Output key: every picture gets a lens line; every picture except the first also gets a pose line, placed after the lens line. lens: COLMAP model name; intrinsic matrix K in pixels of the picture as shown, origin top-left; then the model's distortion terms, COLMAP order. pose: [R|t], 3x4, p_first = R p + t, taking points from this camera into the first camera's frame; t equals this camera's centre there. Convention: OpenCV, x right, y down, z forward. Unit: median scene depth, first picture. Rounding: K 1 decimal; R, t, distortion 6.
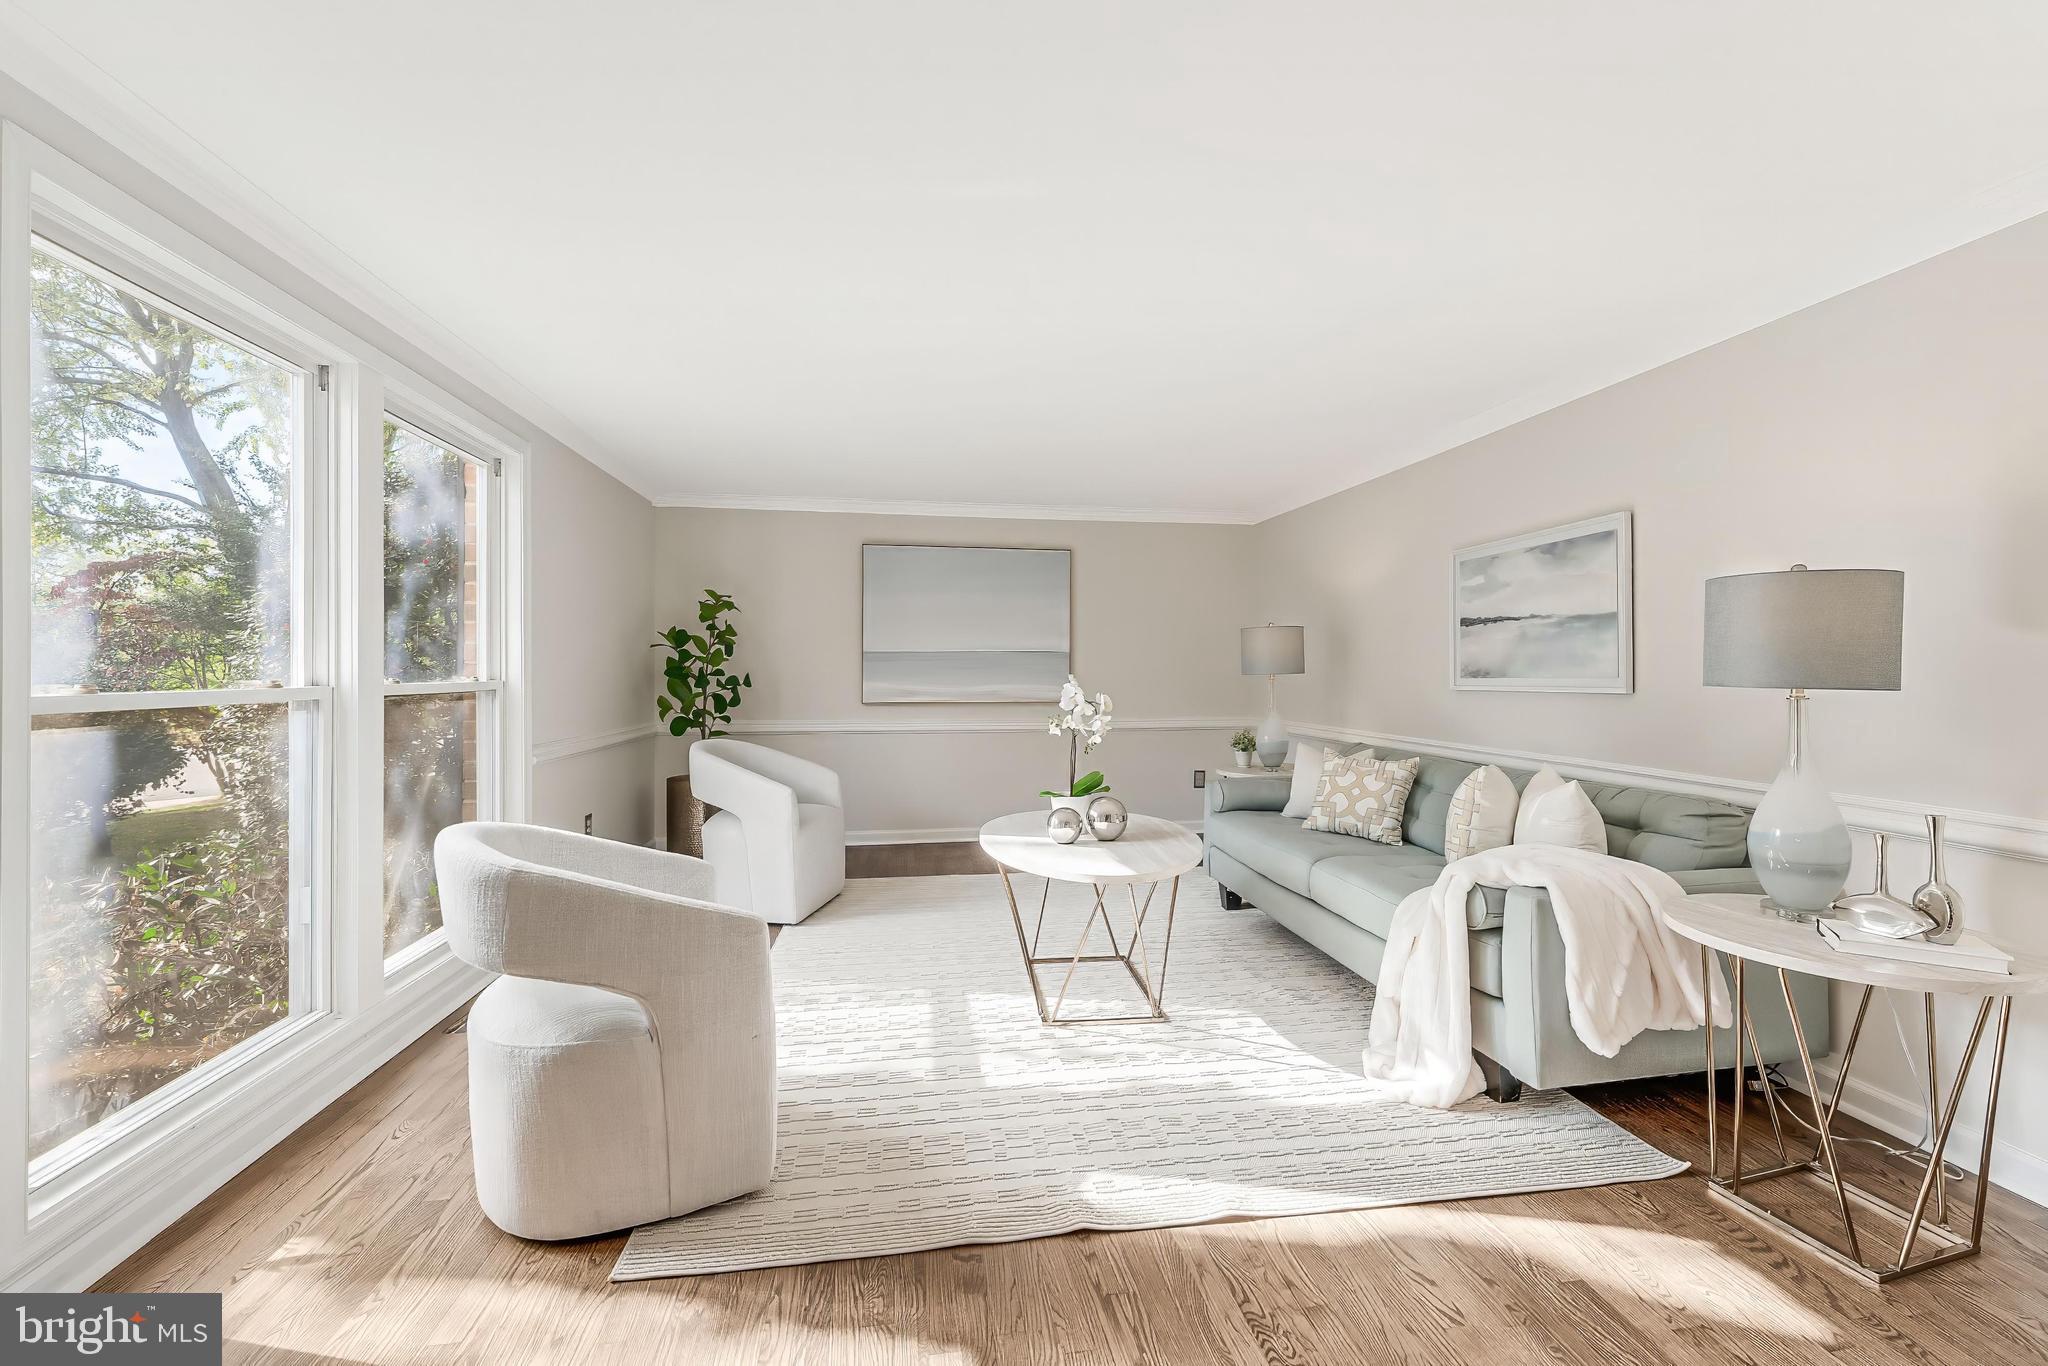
lens RADIAL K [[833.0, 0, 1019.6], [0, 833.0, 668.6], [0, 0, 1]] dist [0.004215, -0.000717]
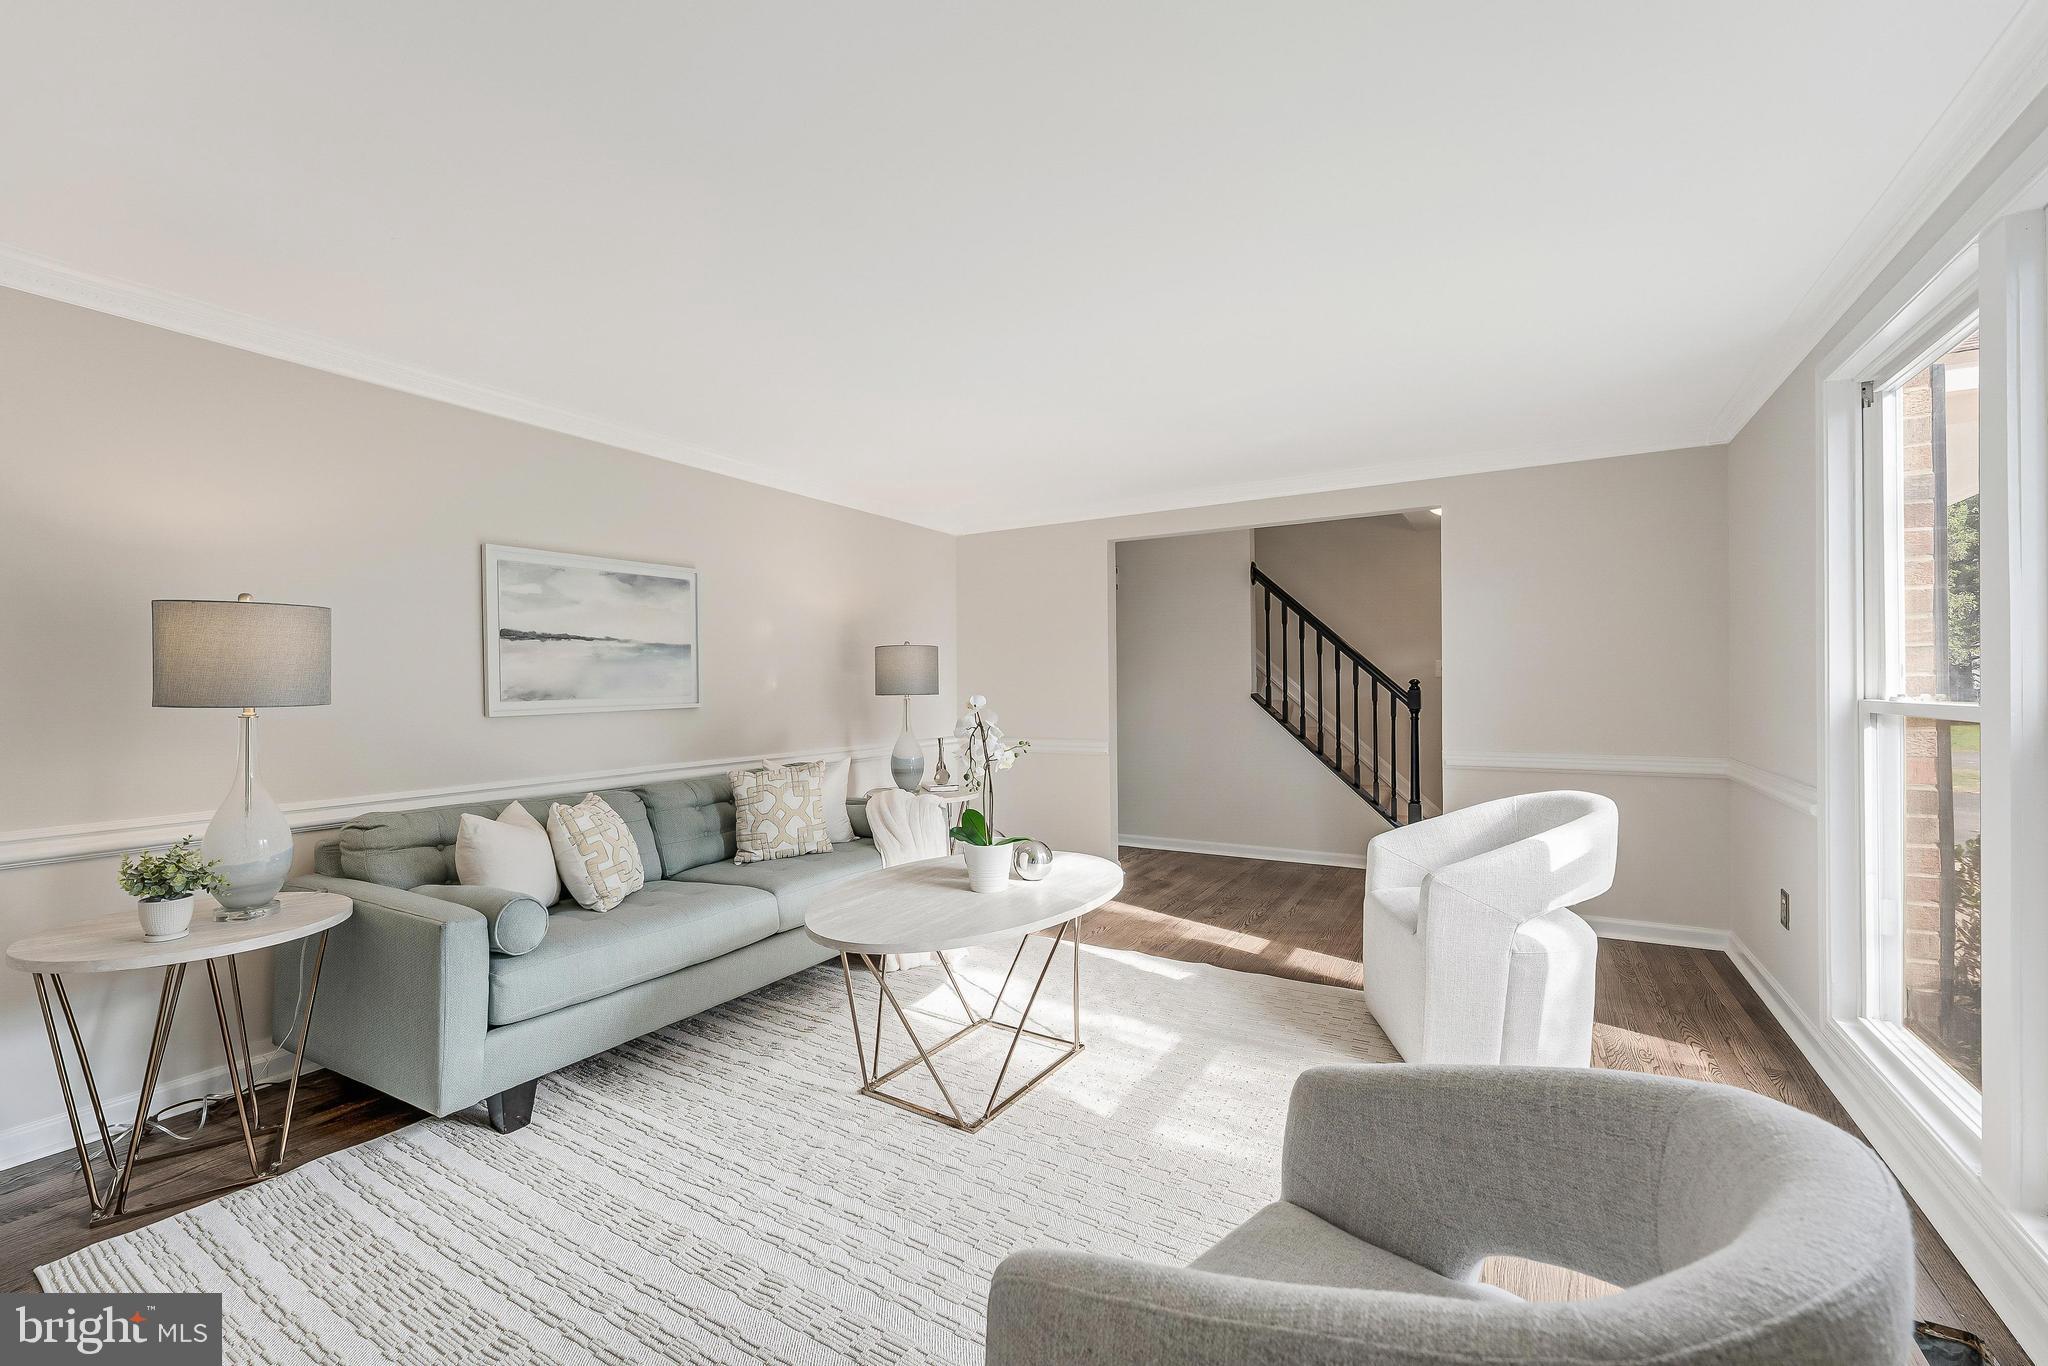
lens RADIAL K [[833.0, 0, 1015.9], [0, 833.0, 688.4], [0, 0, 1]] dist [0.004215, -0.000717]
pose [[-0.757452, -0.010467, 0.652807, -0.452239], [-0.004293, 0.999930, 0.011053, -0.014600], [-0.652877, 0.005570, -0.757444, 1.467283]]
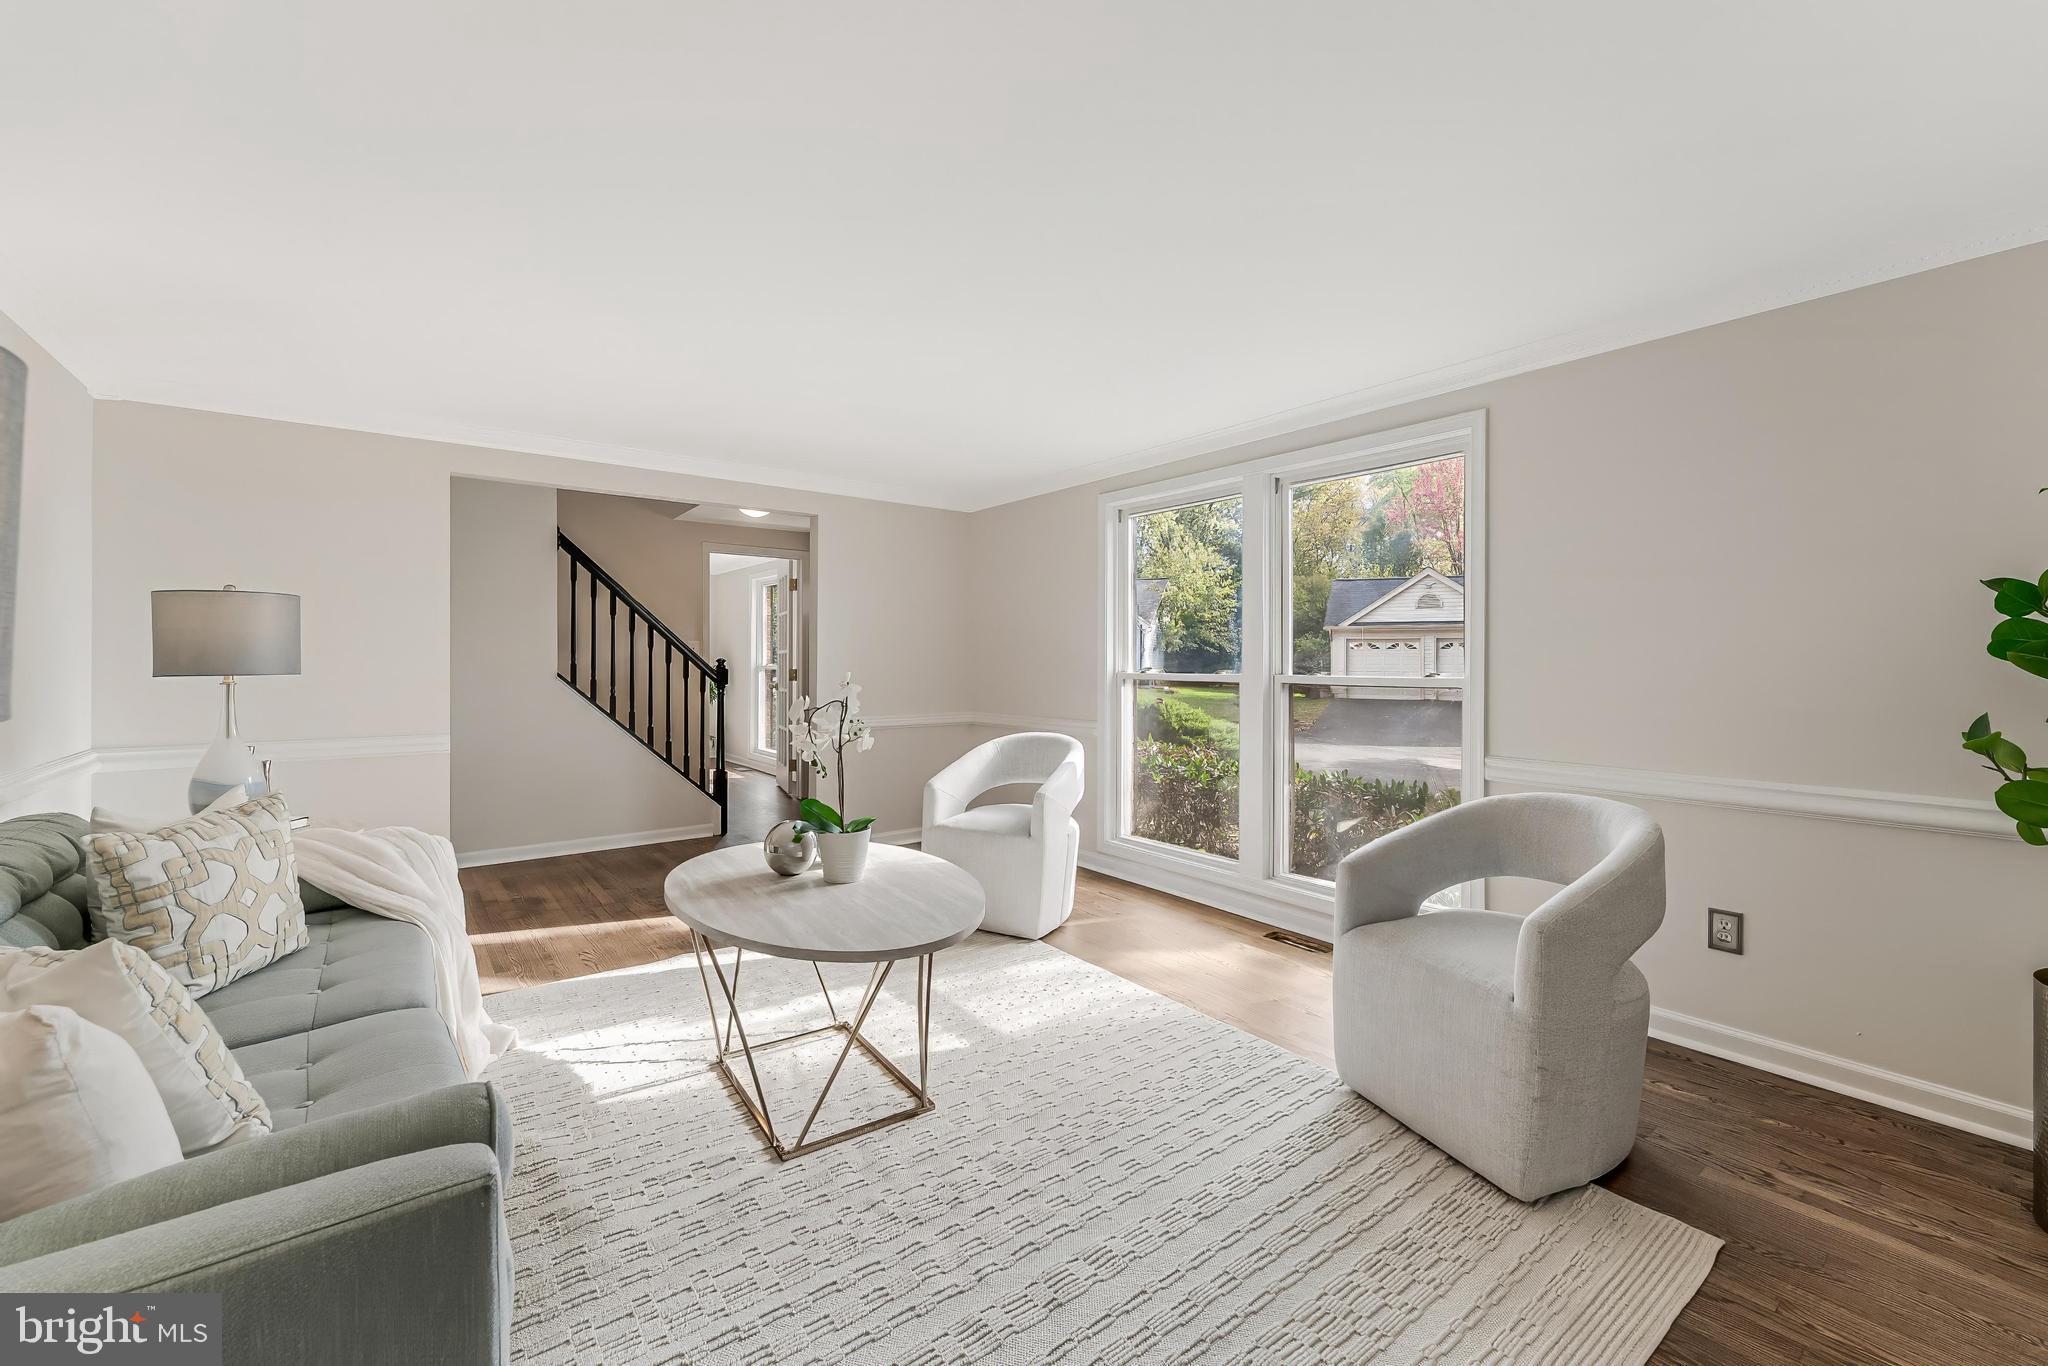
lens RADIAL K [[833.0, 0, 1017.3], [0, 833.0, 670.4], [0, 0, 1]] dist [0.004215, -0.000717]
pose [[-0.882676, -0.009566, -0.469884, 0.259453], [-0.011868, 0.999928, 0.001938, -0.003933], [0.469831, 0.007287, -0.882726, 1.604721]]
